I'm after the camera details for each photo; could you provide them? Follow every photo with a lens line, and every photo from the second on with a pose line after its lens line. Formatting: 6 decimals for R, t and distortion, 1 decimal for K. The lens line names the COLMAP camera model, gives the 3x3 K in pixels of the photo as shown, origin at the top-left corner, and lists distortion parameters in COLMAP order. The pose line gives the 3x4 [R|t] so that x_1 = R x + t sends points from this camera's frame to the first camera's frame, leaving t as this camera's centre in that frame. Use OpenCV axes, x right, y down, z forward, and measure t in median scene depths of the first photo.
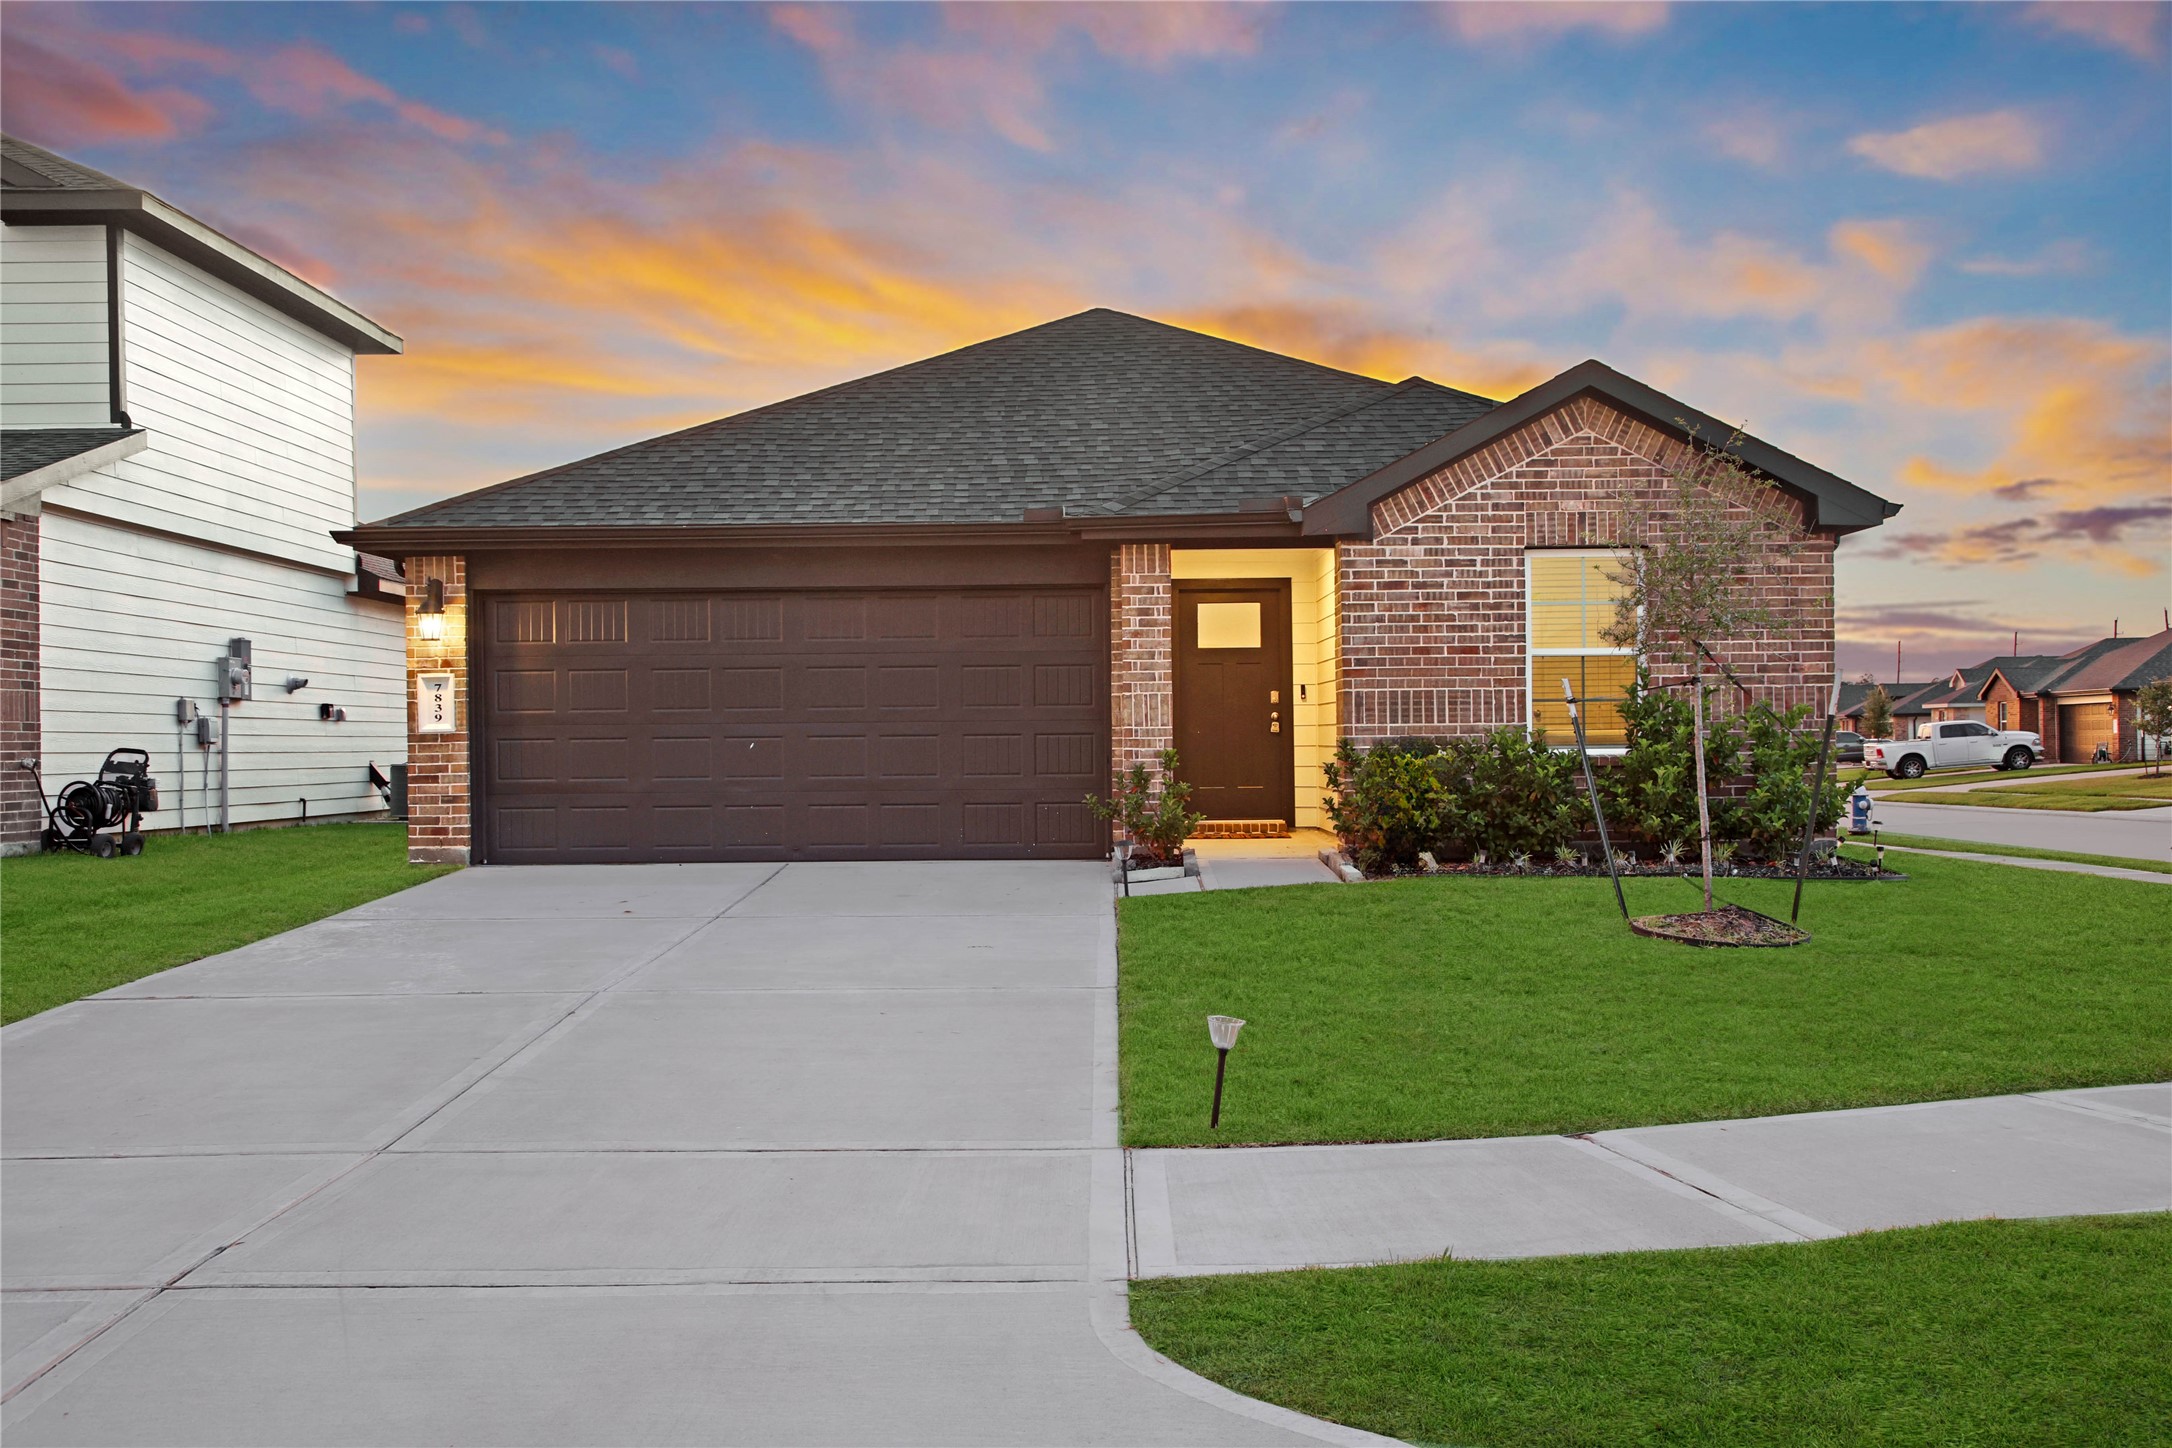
lens RADIAL K [[1956.8, 0, 1086.0], [0, 1956.8, 724.0], [0, 0, 1]] dist [-0.016079, -0.001148]
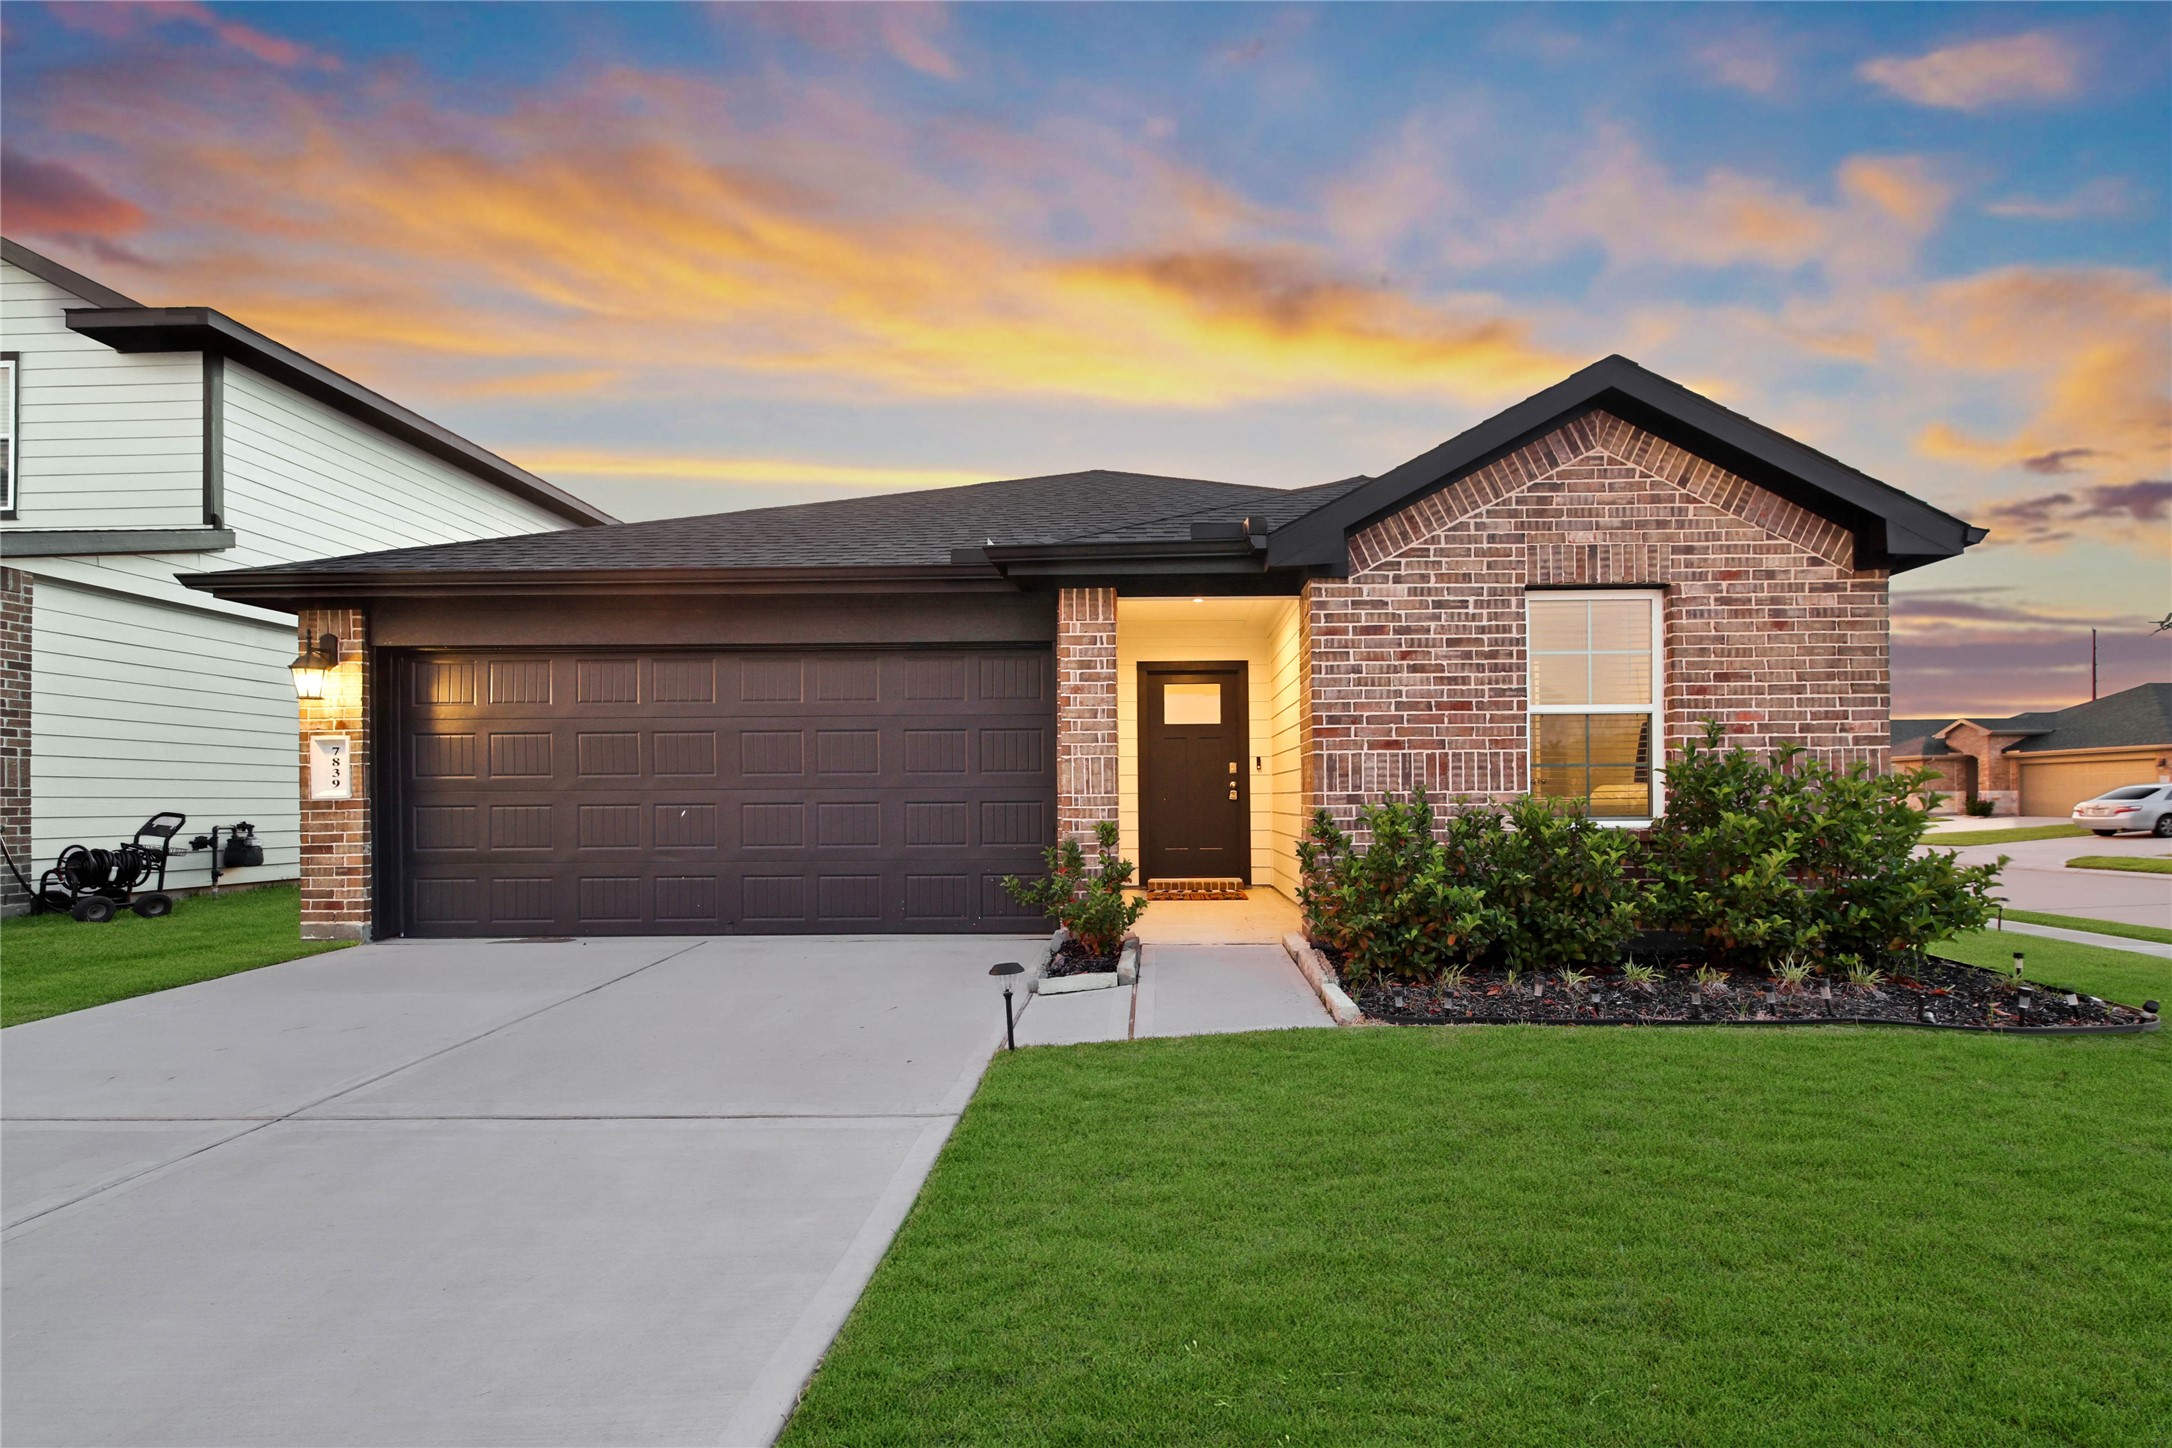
lens RADIAL K [[870.3, 0, 1149.4], [0, 870.3, 794.1], [0, 0, 1]] dist [0.001226, -0.004537]
pose [[0.999998, 0.001994, 0.000455, 0.059633], [-0.001995, 0.999996, 0.001916, 0.000363], [-0.000451, -0.001917, 0.999998, 0.618371]]
